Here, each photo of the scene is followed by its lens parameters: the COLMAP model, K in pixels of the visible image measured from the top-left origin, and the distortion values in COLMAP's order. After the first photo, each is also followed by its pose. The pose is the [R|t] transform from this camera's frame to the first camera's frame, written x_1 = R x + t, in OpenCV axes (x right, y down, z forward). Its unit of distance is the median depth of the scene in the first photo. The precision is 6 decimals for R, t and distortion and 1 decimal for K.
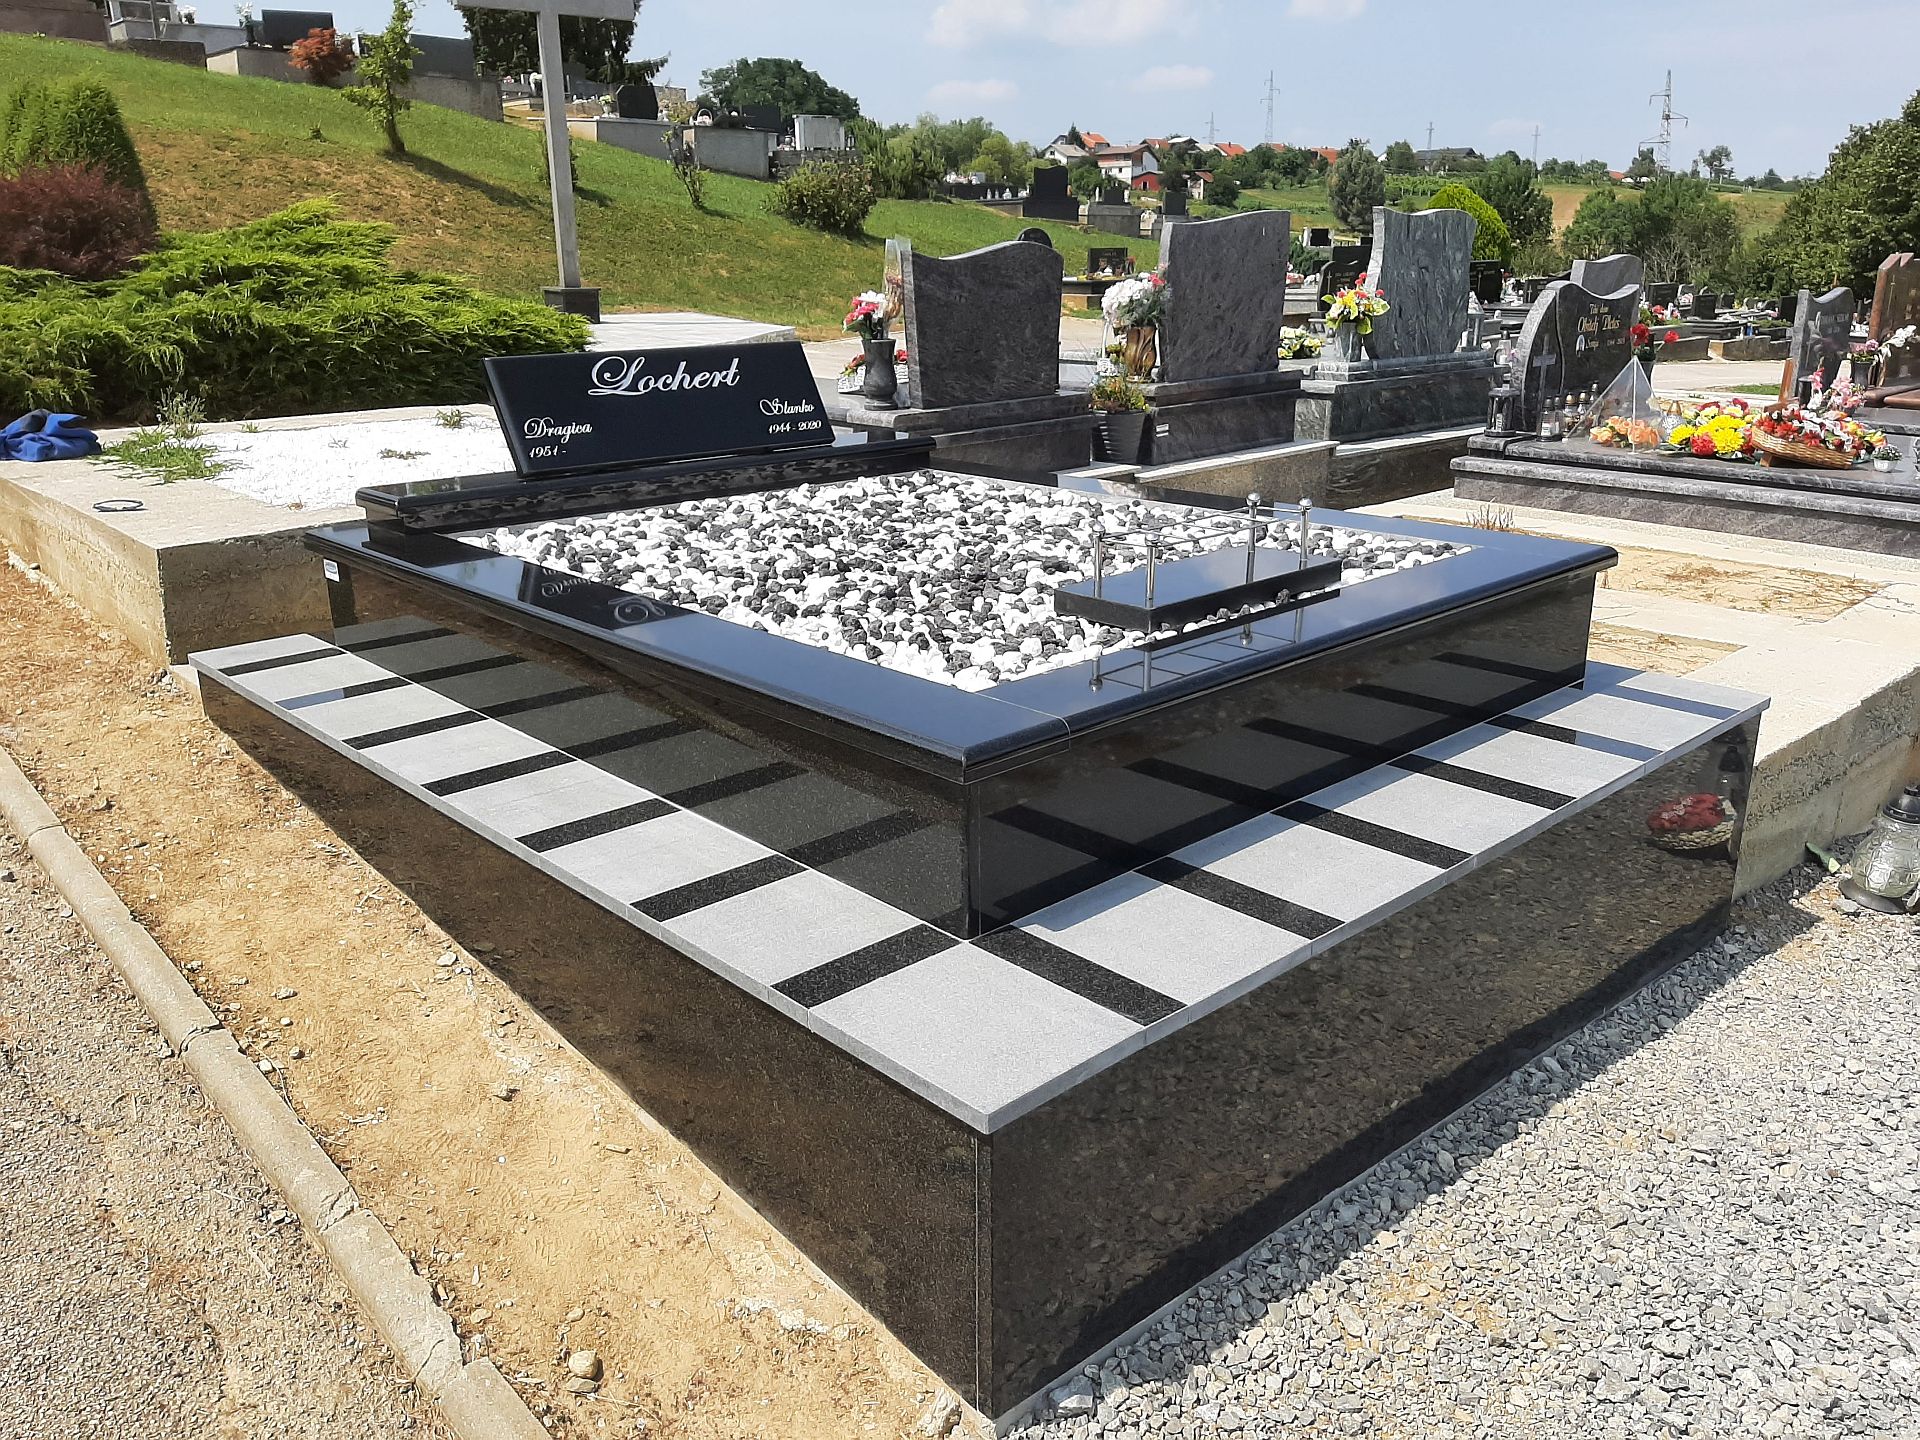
lens RADIAL K [[1452.1, 0, 971.4], [0, 1452.1, 714.3], [0, 0, 1]] dist [0.009140, -0.049514]
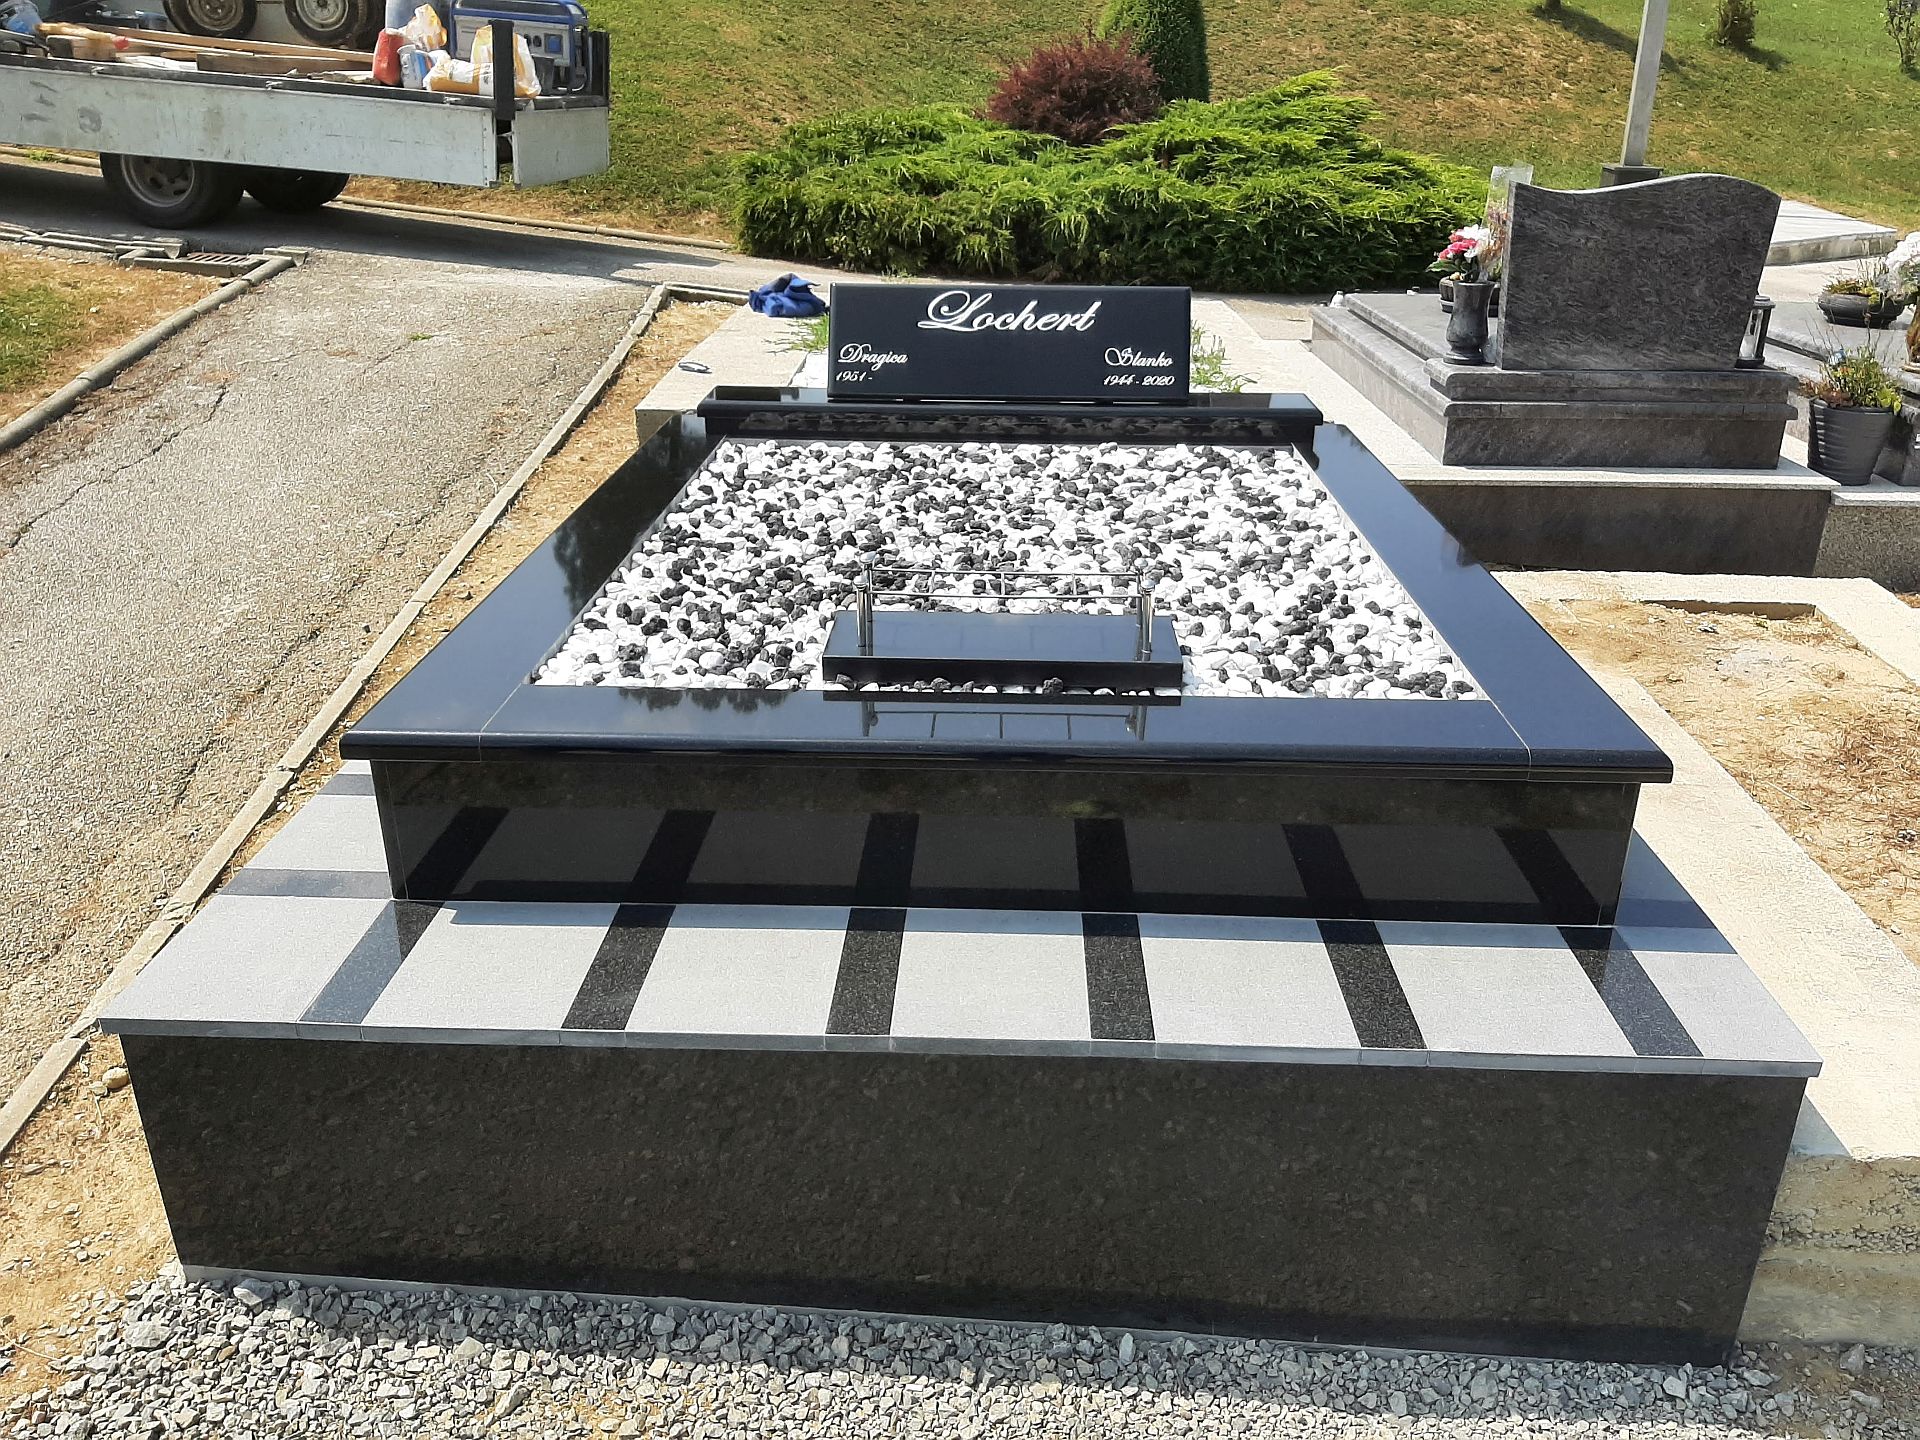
lens RADIAL K [[1452.1, 0, 963.6], [0, 1452.1, 730.9], [0, 0, 1]] dist [0.009140, -0.049514]
pose [[0.716401, 0.291036, -0.634088, 0.344829], [-0.225531, 0.956649, 0.184278, -0.095368], [0.660232, 0.010989, 0.750982, 0.160286]]
